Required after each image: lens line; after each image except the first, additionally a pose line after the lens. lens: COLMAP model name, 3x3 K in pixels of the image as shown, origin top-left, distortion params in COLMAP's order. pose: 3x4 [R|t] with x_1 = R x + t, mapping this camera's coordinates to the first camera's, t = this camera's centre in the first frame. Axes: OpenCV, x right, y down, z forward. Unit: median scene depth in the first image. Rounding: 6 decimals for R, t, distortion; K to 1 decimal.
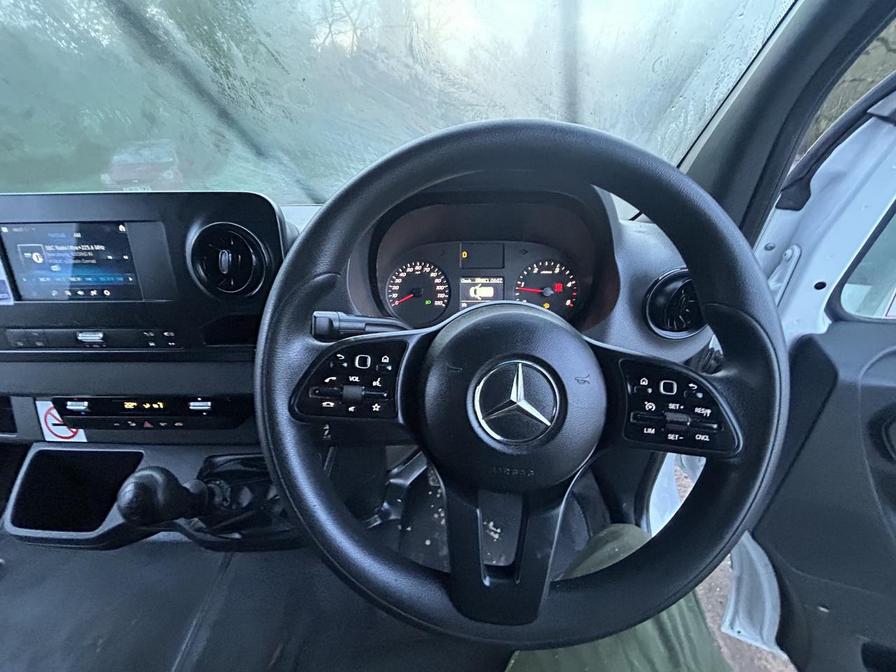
lens RADIAL K [[363.3, 0, 451.7], [0, 363.3, 337.2], [0, 0, 1]] dist [0.000181, 0.000088]
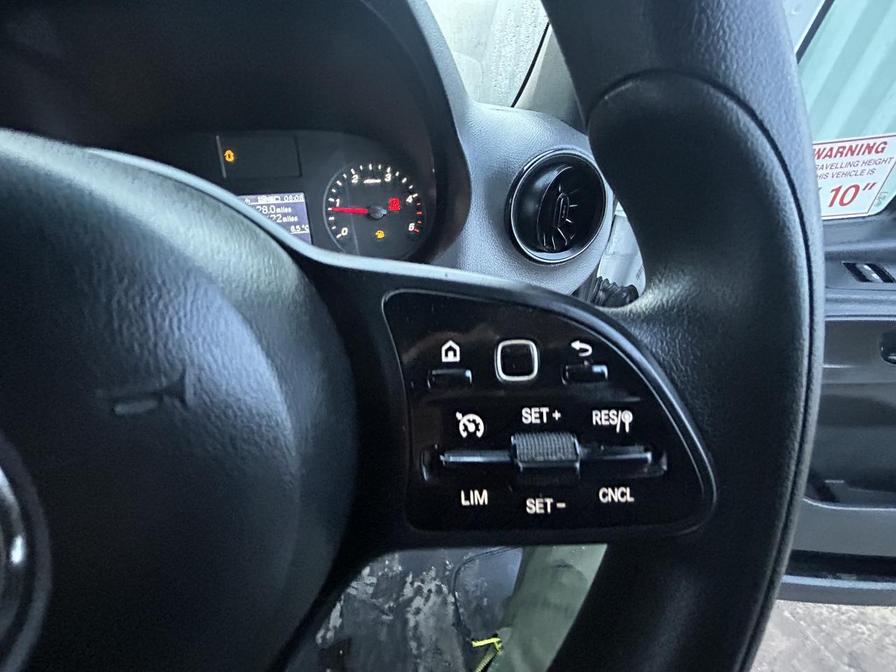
lens RADIAL K [[363.3, 0, 451.7], [0, 363.3, 337.2], [0, 0, 1]] dist [0.000181, 0.000088]
pose [[0.963537, -0.133984, 0.231612, 0.249537], [0.107627, 0.986557, 0.122967, 0.037474], [-0.244974, -0.093556, 0.965005, 0.373716]]
